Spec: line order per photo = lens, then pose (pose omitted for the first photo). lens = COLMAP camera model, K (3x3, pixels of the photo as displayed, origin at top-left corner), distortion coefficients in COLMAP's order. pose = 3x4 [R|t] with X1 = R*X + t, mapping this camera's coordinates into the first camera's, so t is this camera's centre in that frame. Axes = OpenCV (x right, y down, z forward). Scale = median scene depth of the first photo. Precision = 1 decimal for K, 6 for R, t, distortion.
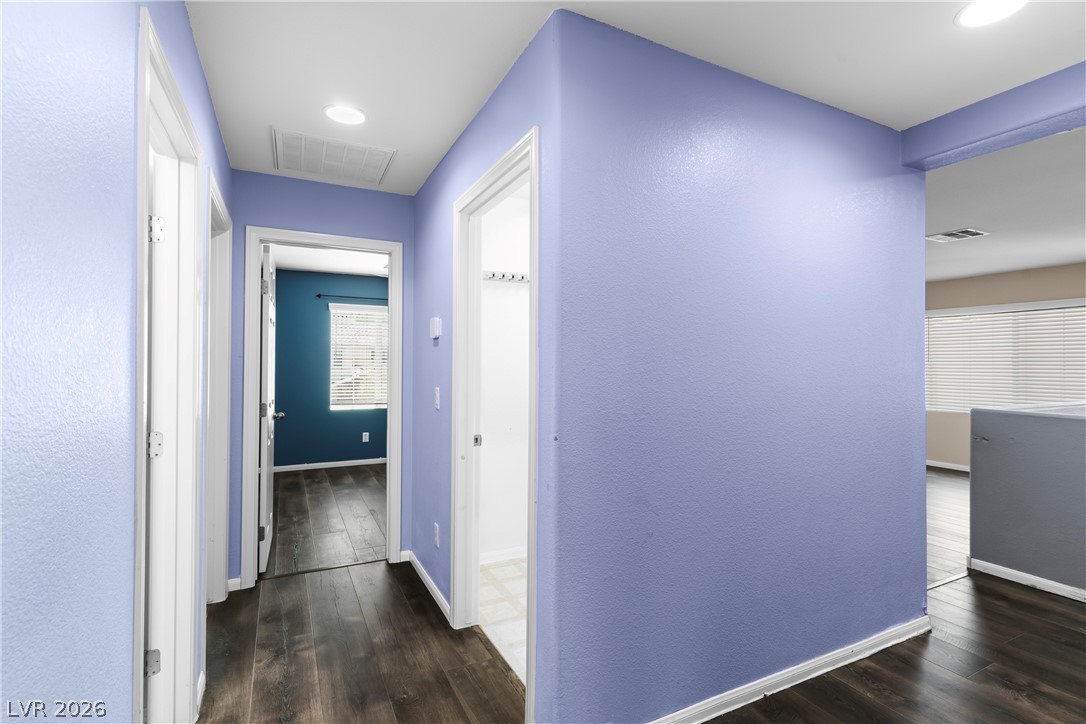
lens RADIAL K [[517.0, 0, 543.9], [0, 517.0, 358.6], [0, 0, 1]] dist [0.000489, 0.001813]
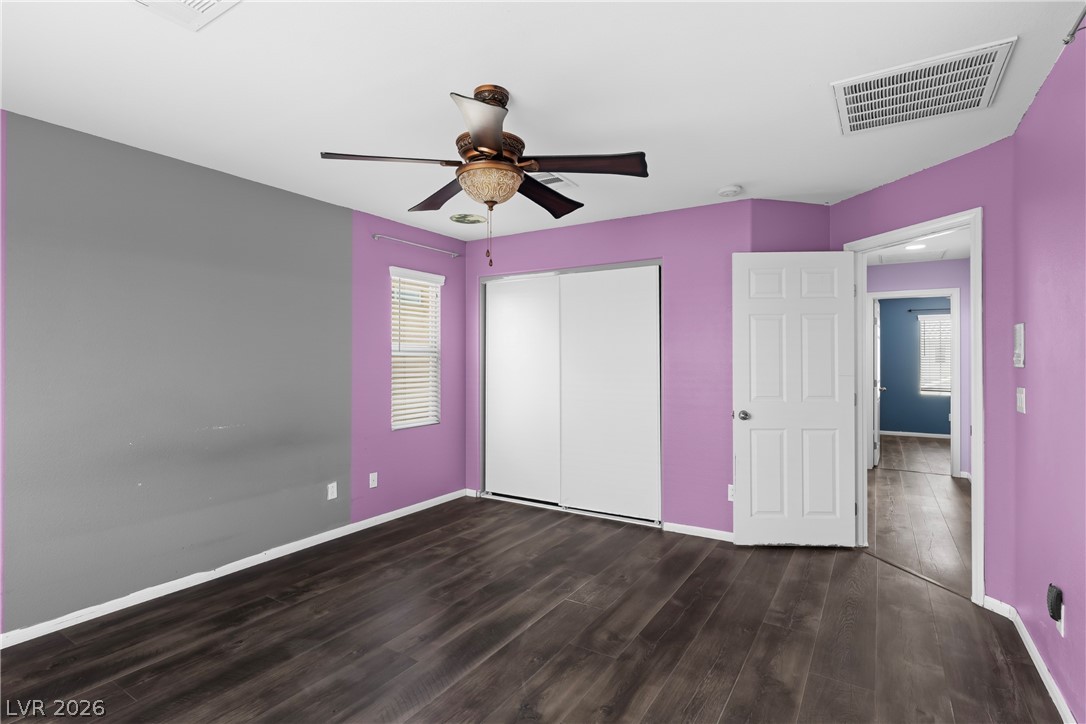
lens RADIAL K [[517.0, 0, 565.9], [0, 517.0, 359.3], [0, 0, 1]] dist [0.000489, 0.001813]
pose [[0.531129, -0.007122, -0.847261, 0.419135], [0.009966, 0.999948, -0.002158, 0.000849], [0.847232, -0.007297, 0.531172, -0.873328]]
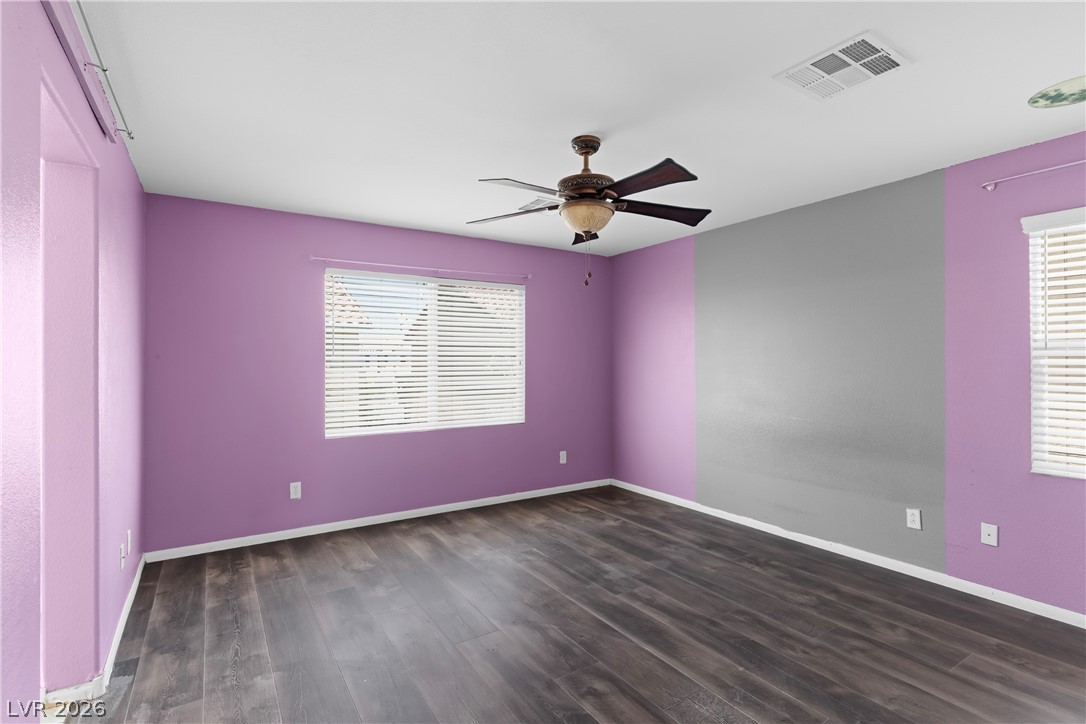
lens RADIAL K [[517.0, 0, 543.2], [0, 517.0, 362.7], [0, 0, 1]] dist [0.000489, 0.001813]
pose [[-0.994707, -0.005129, -0.102625, -1.052658], [-0.004236, 0.999951, -0.008910, 0.020828], [0.102666, -0.008428, -0.994680, 2.469165]]
